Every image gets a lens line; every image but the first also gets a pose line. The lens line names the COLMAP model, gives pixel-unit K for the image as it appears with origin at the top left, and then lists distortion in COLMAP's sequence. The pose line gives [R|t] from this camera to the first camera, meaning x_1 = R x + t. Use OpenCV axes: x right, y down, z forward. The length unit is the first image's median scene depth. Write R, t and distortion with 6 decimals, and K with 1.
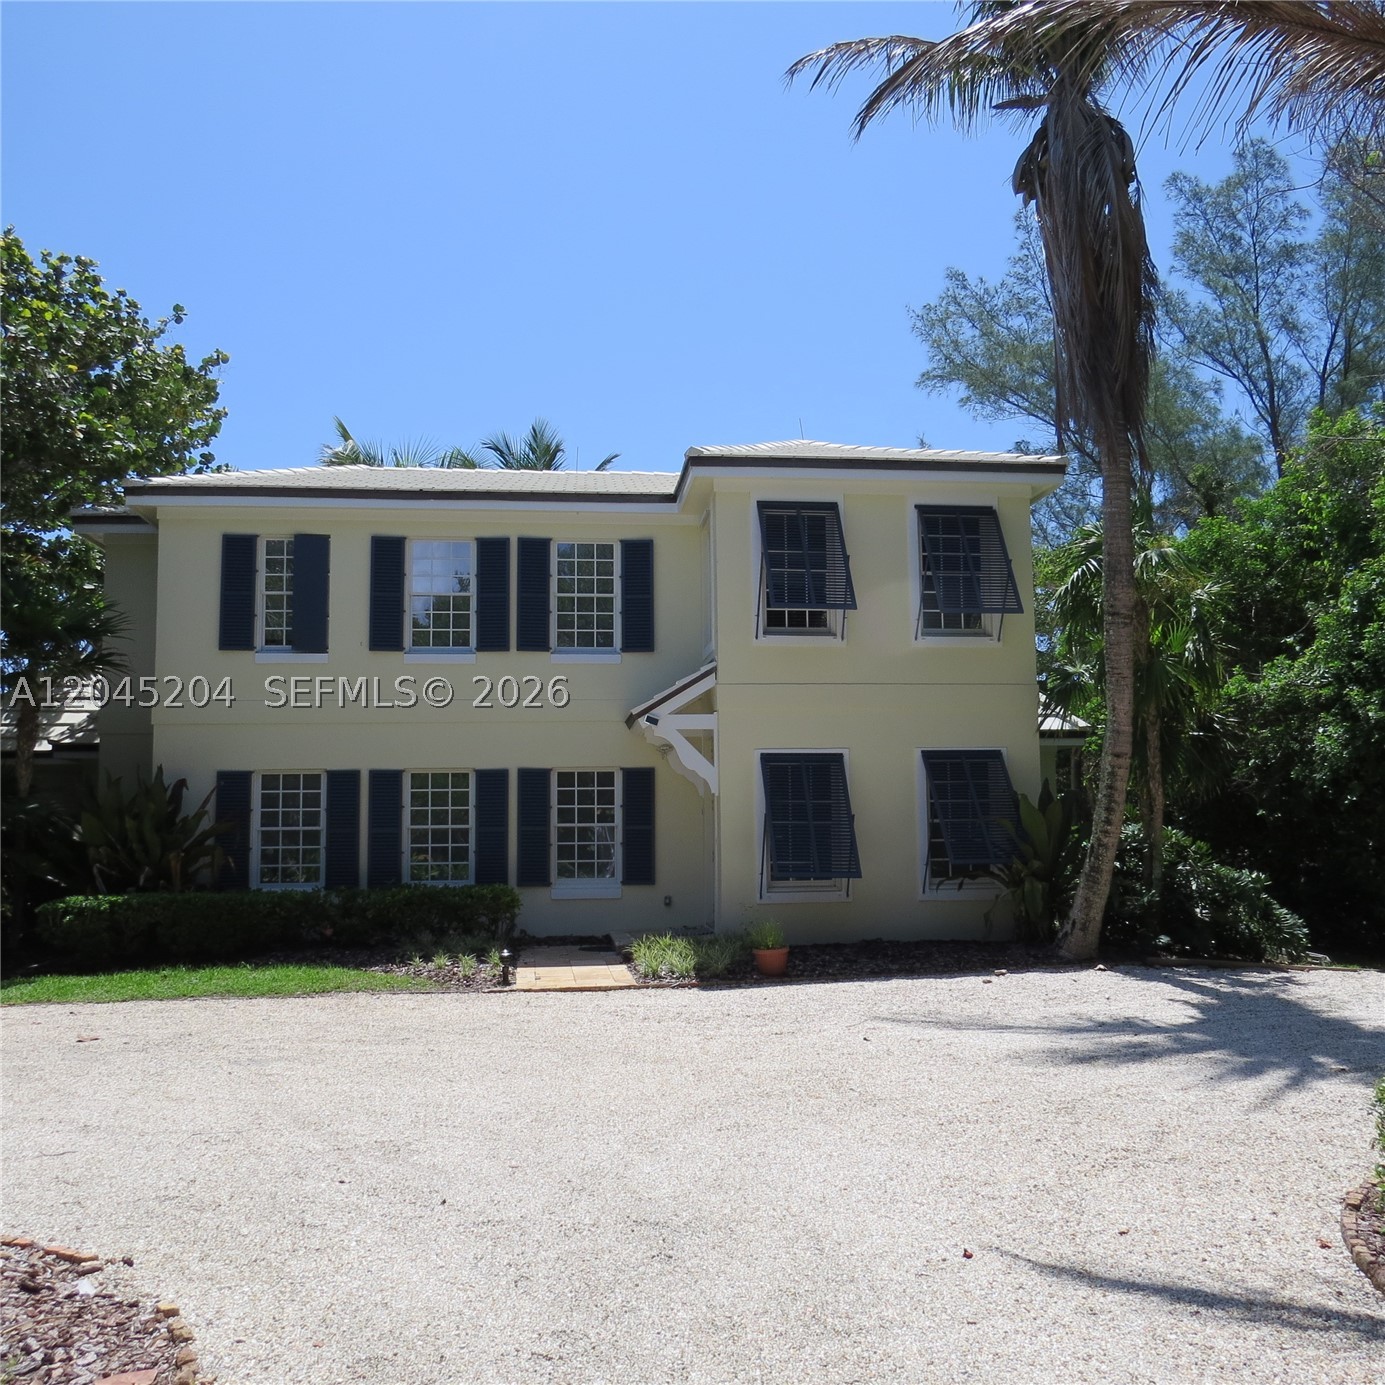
lens RADIAL K [[1336.9, 0, 691.3], [0, 1336.9, 689.2], [0, 0, 1]] dist [-0.008037, 0.000000]
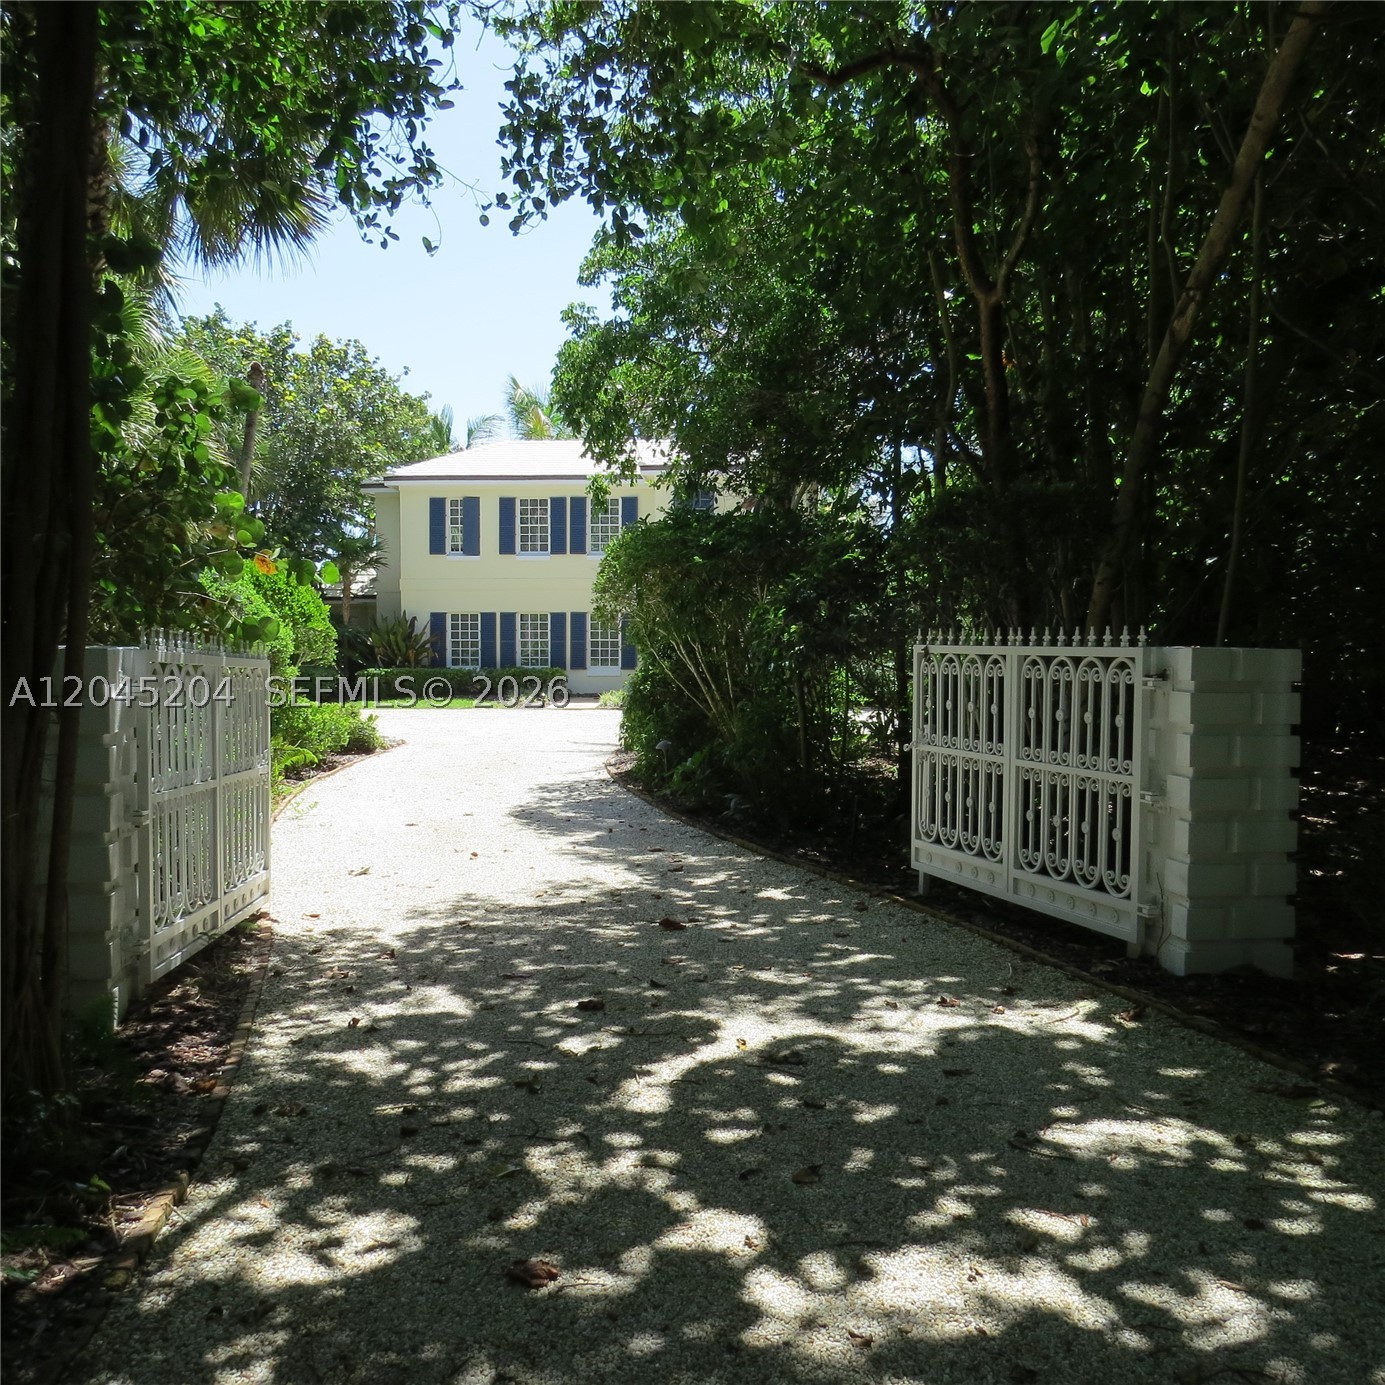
lens RADIAL K [[1336.9, 0, 693.6], [0, 1336.9, 694.4], [0, 0, 1]] dist [-0.008037, 0.000000]
pose [[0.984799, 0.021748, -0.172334, 0.416528], [0.004756, 0.988383, 0.151910, -0.127957], [0.173635, -0.150421, 0.973255, -0.991649]]
